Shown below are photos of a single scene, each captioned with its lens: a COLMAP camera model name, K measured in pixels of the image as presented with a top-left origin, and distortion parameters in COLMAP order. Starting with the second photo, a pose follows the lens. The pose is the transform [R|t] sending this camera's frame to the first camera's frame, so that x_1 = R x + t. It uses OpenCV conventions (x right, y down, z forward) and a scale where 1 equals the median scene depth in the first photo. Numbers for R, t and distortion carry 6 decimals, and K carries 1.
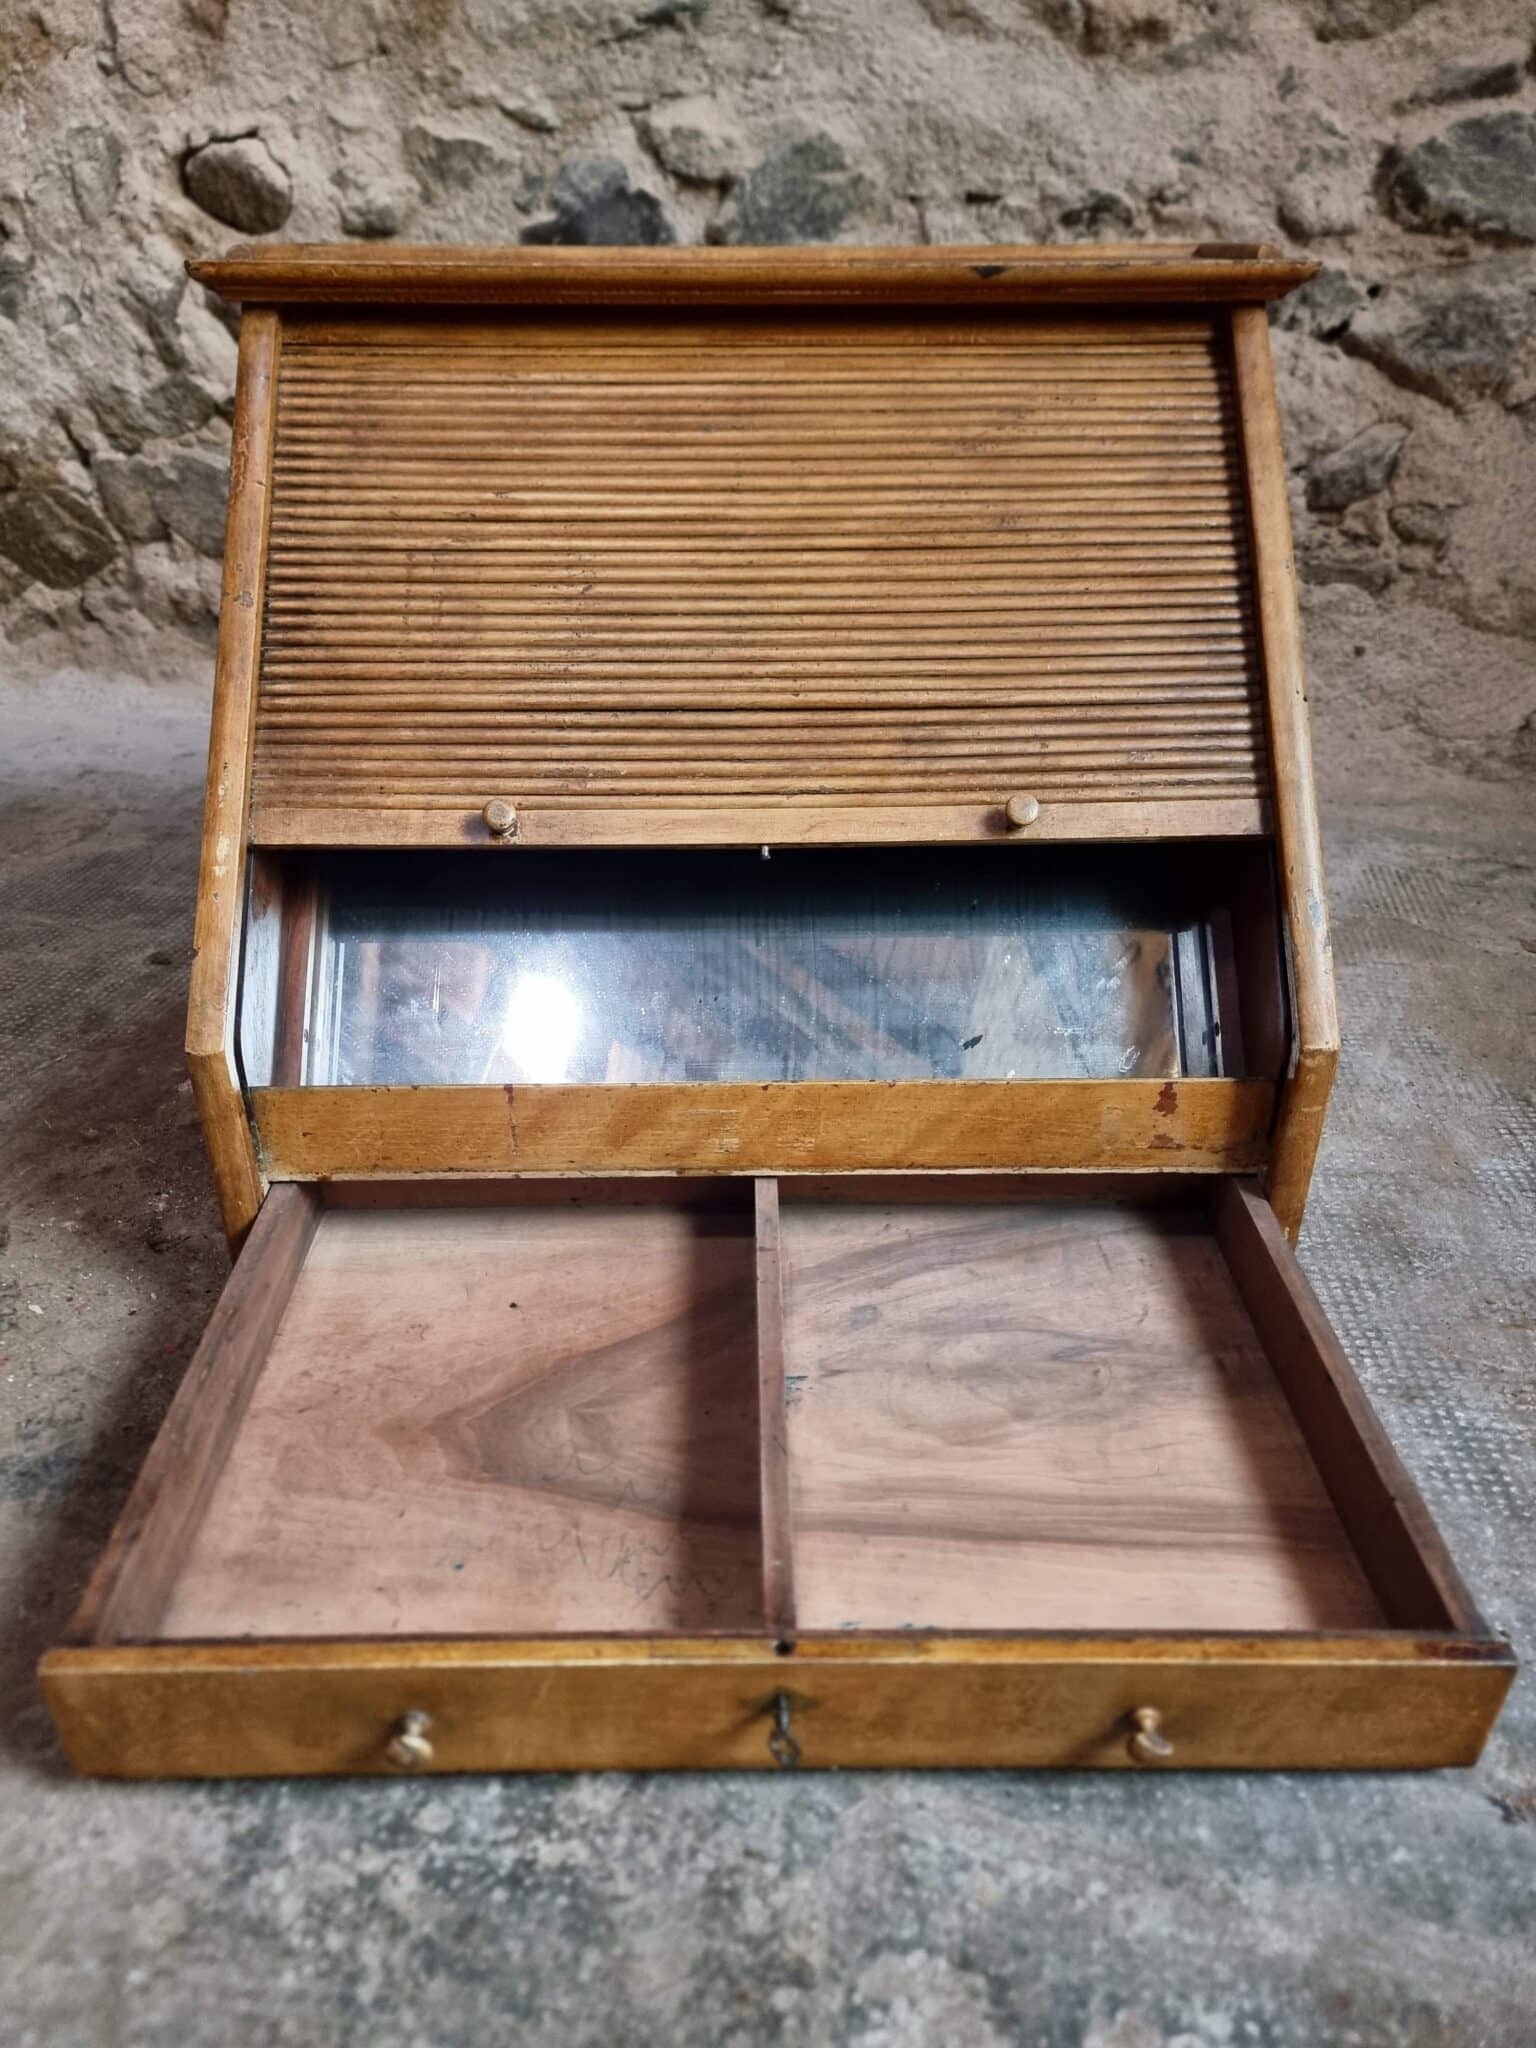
lens RADIAL K [[1414.2, 0, 750.9], [0, 1414.2, 1025.8], [0, 0, 1]] dist [0.077681, -0.078814]
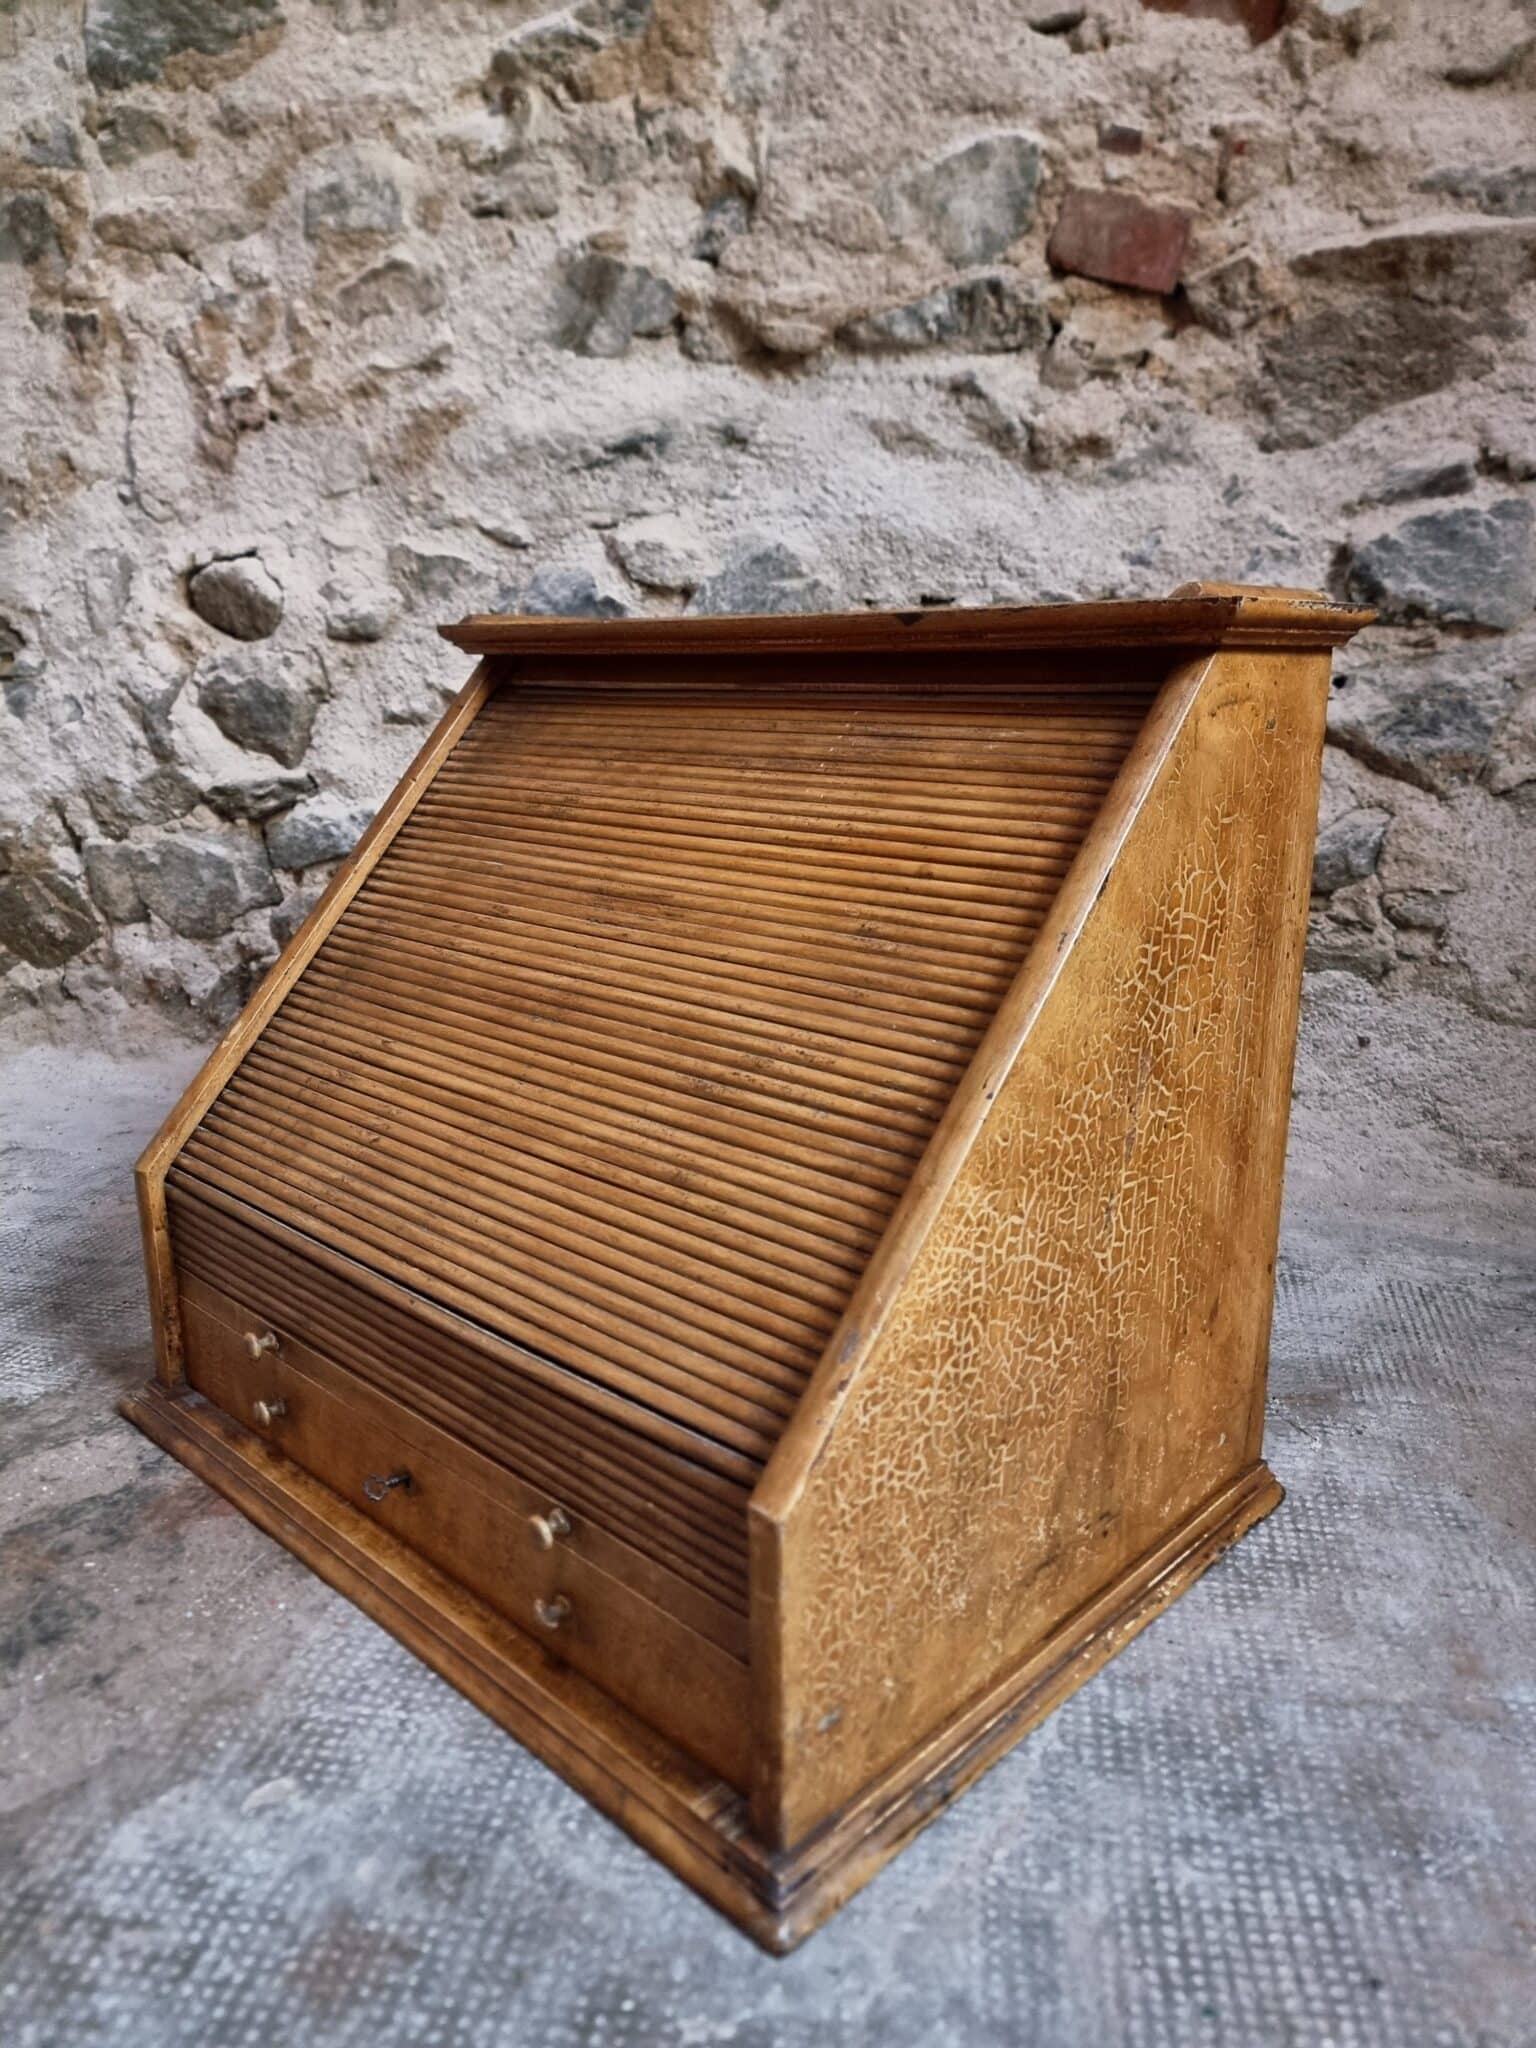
lens RADIAL K [[1418.9, 0, 775.0], [0, 1418.9, 1045.9], [0, 0, 1]] dist [0.056709, -0.054171]
pose [[0.998485, 0.013441, -0.053357, 0.104578], [-0.026547, 0.967055, -0.253180, -0.020167], [0.048196, 0.254213, 0.965947, 0.112375]]
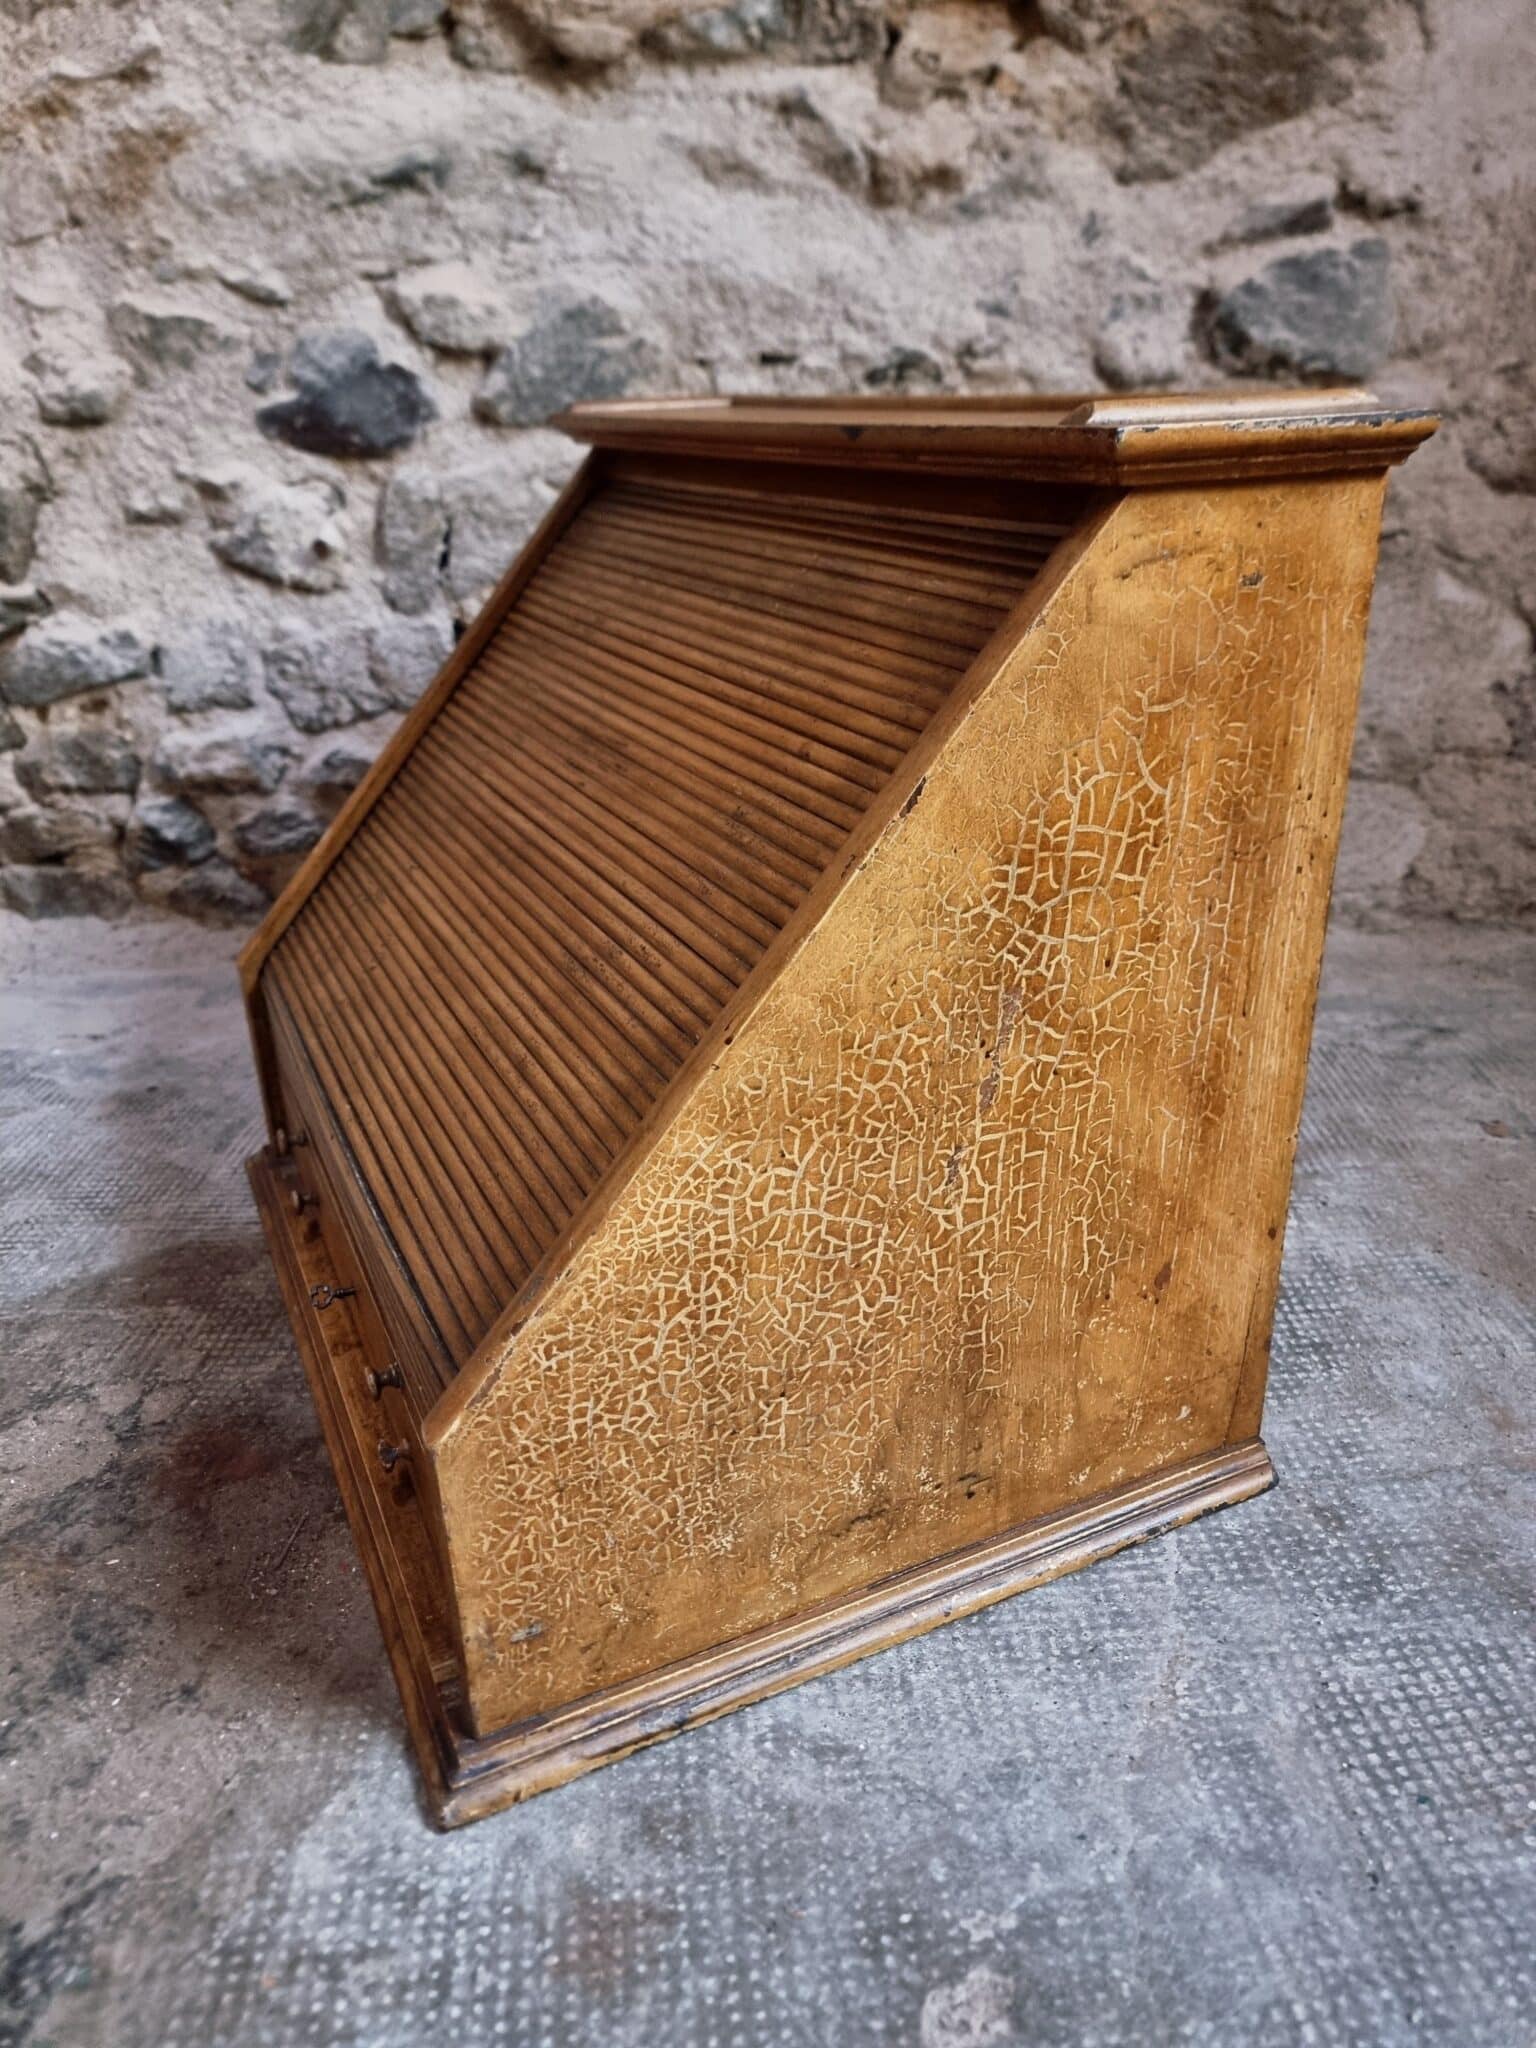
lens RADIAL K [[1430.0, 0, 753.0], [0, 1430.0, 1025.5], [0, 0, 1]] dist [0.059140, -0.062996]
pose [[0.985321, -0.099324, 0.138840, -0.023401], [0.112355, 0.989639, -0.089388, -0.076857], [-0.128523, 0.103676, 0.986272, 0.142337]]
